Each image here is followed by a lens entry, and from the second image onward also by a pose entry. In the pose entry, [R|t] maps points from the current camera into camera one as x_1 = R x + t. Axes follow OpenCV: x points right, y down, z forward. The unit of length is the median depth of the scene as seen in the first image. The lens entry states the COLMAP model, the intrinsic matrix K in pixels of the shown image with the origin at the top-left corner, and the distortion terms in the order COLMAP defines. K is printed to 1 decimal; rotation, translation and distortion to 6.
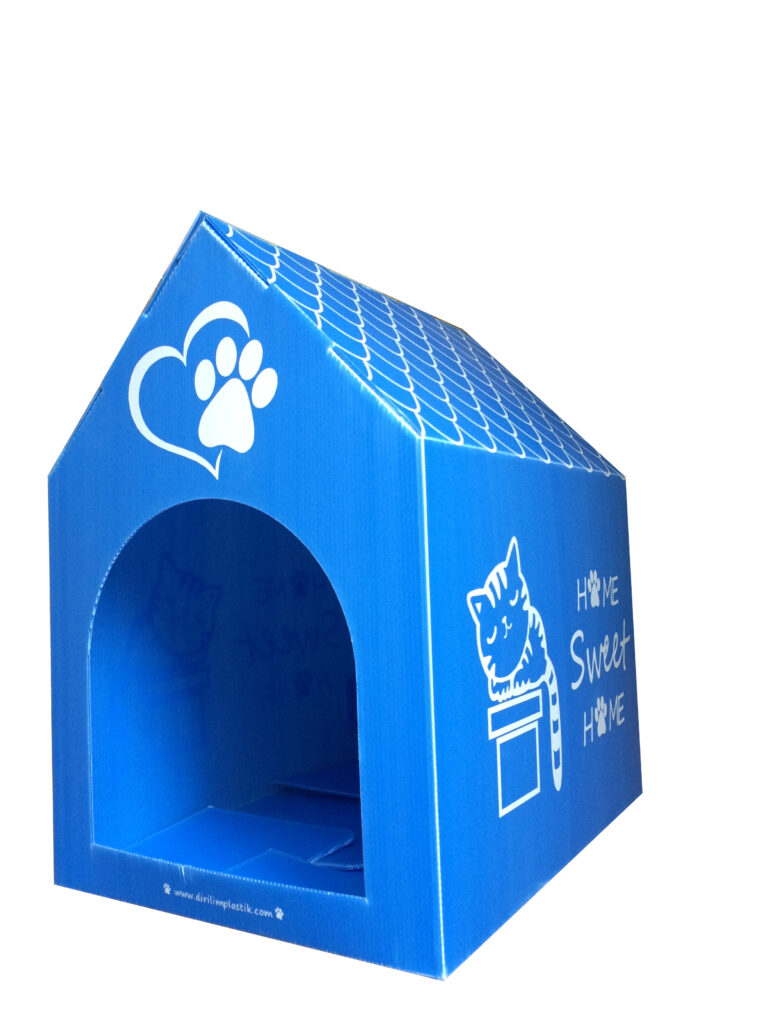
lens RADIAL K [[872.0, 0, 384.8], [0, 872.0, 511.8], [0, 0, 1]] dist [-0.008103, 0.001399]
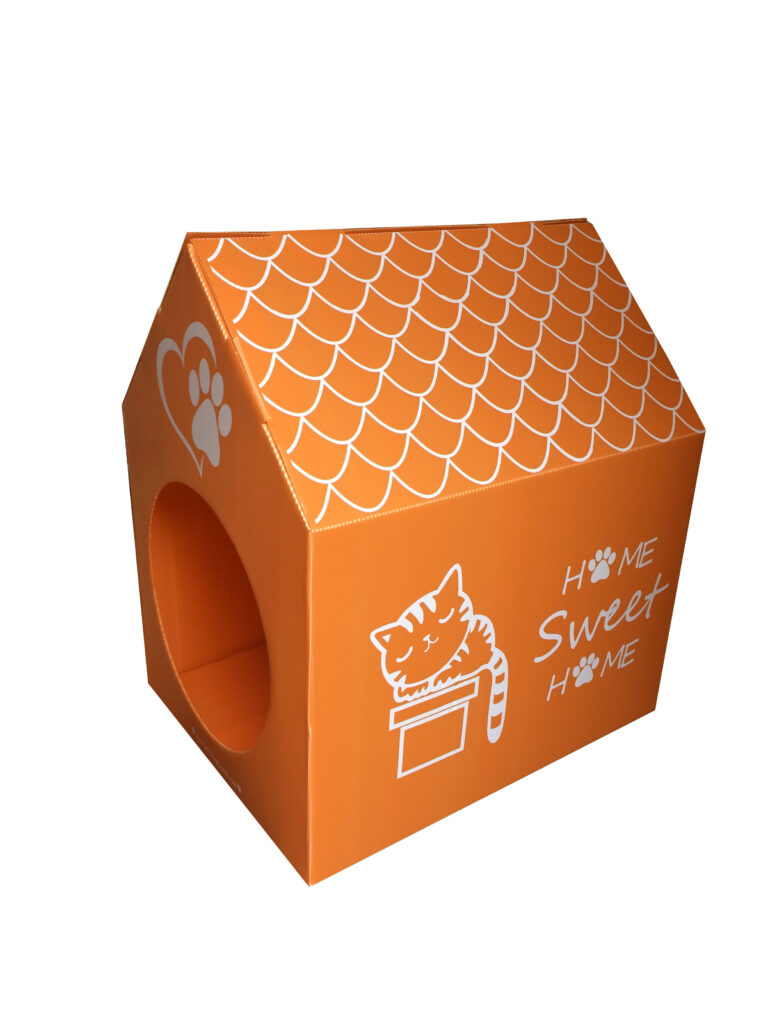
lens RADIAL K [[872.0, 0, 384.6], [0, 872.0, 510.1], [0, 0, 1]] dist [-0.008103, 0.001399]
pose [[0.913707, 0.222529, -0.340029, 0.435815], [-0.045908, 0.887908, 0.457725, -0.538954], [0.403771, -0.402616, 0.821504, 0.117417]]
